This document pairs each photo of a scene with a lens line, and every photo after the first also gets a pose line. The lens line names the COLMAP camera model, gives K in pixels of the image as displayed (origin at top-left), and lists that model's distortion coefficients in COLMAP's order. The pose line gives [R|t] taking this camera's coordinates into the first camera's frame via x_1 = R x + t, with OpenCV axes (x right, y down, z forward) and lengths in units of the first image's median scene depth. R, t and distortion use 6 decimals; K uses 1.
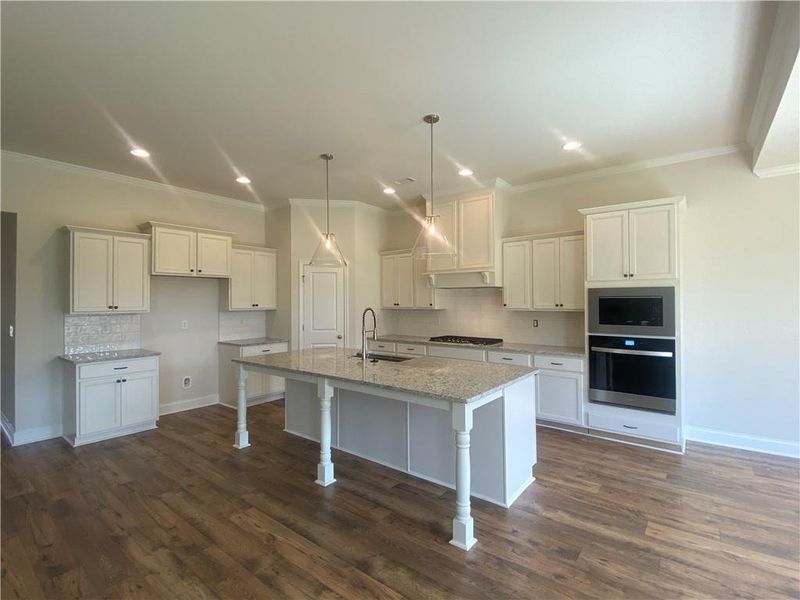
lens RADIAL K [[381.0, 0, 401.1], [0, 381.0, 297.5], [0, 0, 1]] dist [0.034595, -0.031261]
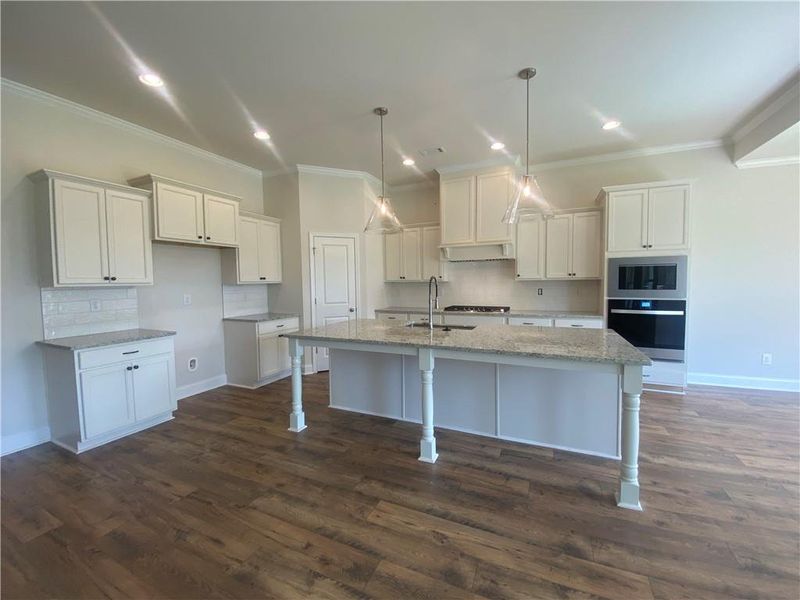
lens RADIAL K [[324.2, 0, 400.5], [0, 324.2, 298.3], [0, 0, 1]] dist [0.023745, -0.022536]
pose [[0.971289, -0.021172, 0.236959, -0.341477], [0.006854, 0.998109, 0.061088, 0.031299], [-0.237804, -0.057710, 0.969597, 0.204632]]
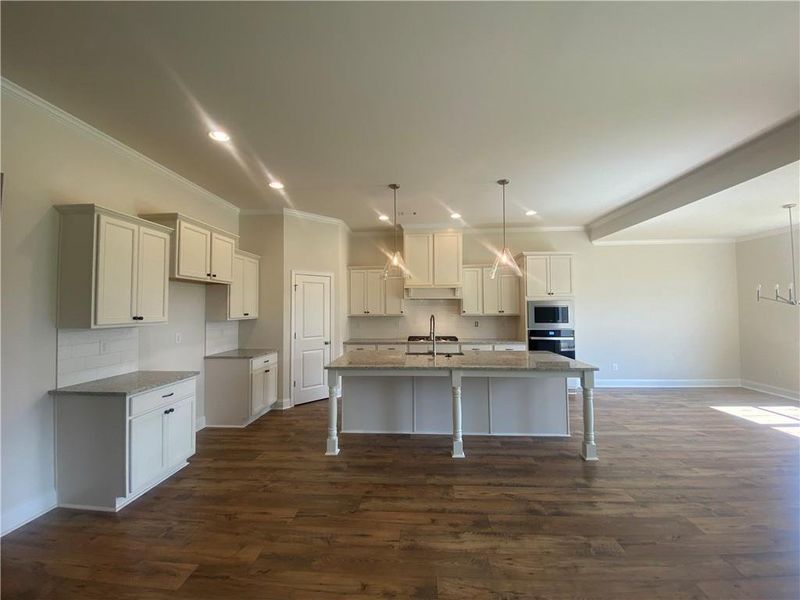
lens RADIAL K [[324.2, 0, 400.5], [0, 324.2, 298.3], [0, 0, 1]] dist [0.023745, -0.022536]
pose [[0.821887, 0.016369, 0.569416, -0.734532], [-0.001490, 0.999645, -0.026586, 0.002450], [-0.569649, 0.021002, 0.821620, 0.178755]]
